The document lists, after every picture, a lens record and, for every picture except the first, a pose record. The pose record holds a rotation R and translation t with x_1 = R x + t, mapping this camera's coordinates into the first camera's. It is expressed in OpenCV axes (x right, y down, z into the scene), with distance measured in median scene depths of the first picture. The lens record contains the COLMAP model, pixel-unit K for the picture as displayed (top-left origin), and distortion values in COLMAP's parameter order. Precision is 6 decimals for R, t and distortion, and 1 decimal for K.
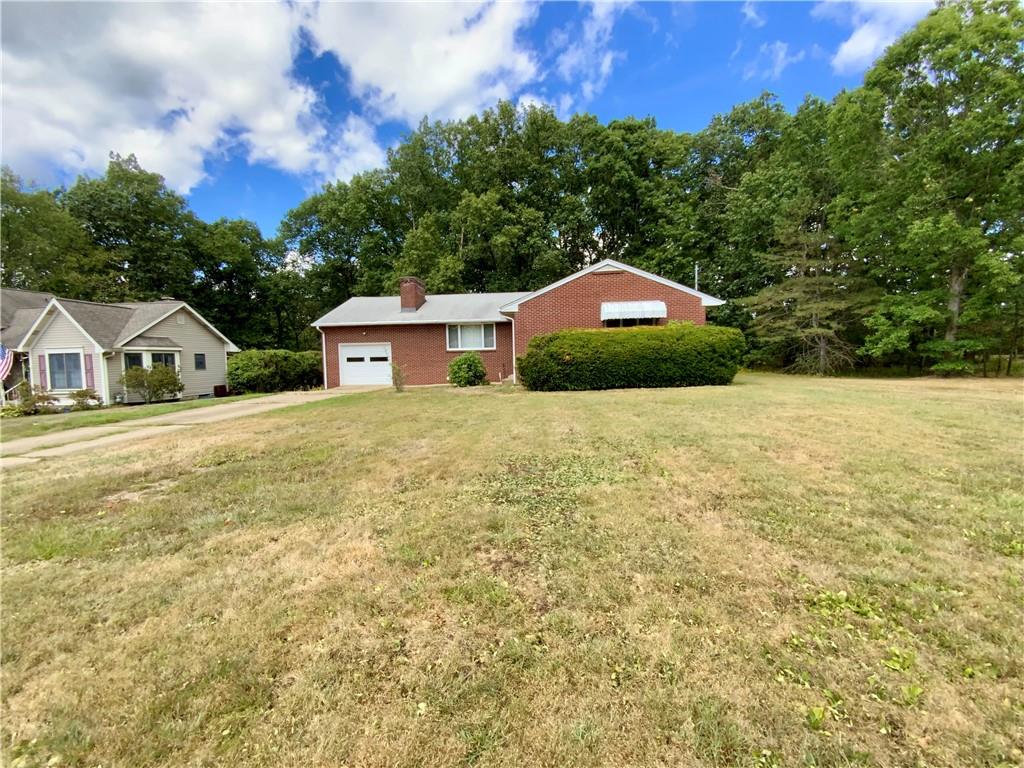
lens RADIAL K [[415.4, 0, 512.4], [0, 415.4, 379.5], [0, 0, 1]] dist [0.008960, -0.011290]
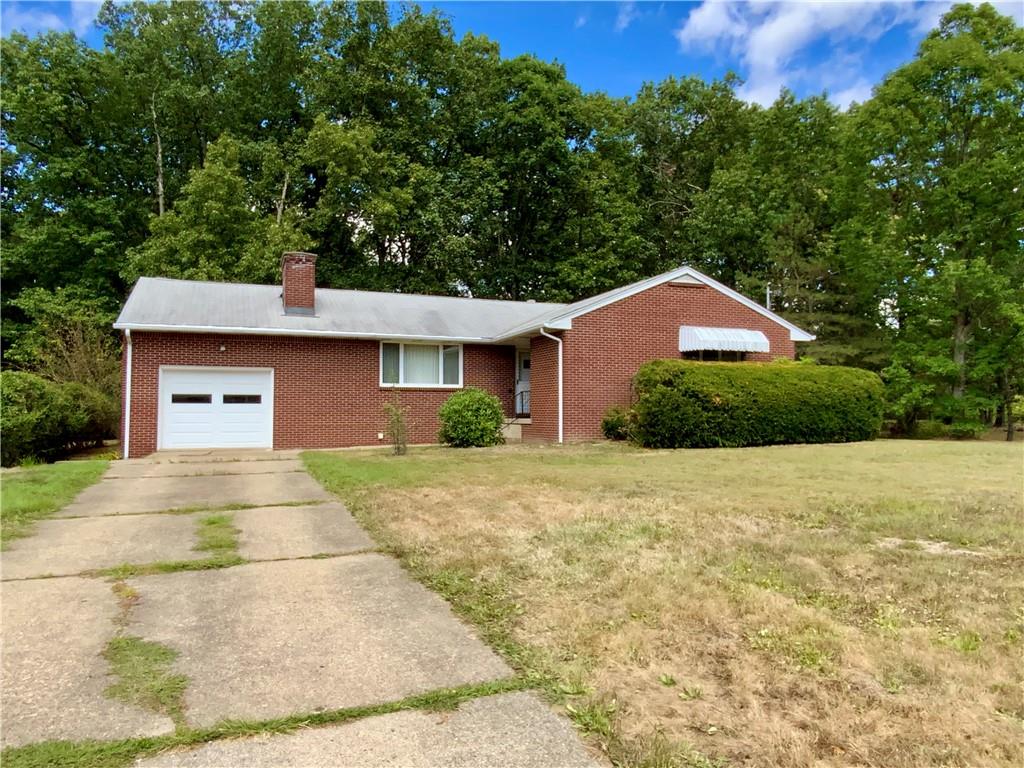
lens RADIAL K [[707.8, 0, 511.5], [0, 707.8, 383.7], [0, 0, 1]] dist [0.018181, -0.002675]
pose [[0.898660, 0.038891, 0.436919, -0.424528], [0.003433, 0.995408, -0.095665, 0.019792], [-0.438633, 0.087471, 0.894399, 0.045160]]
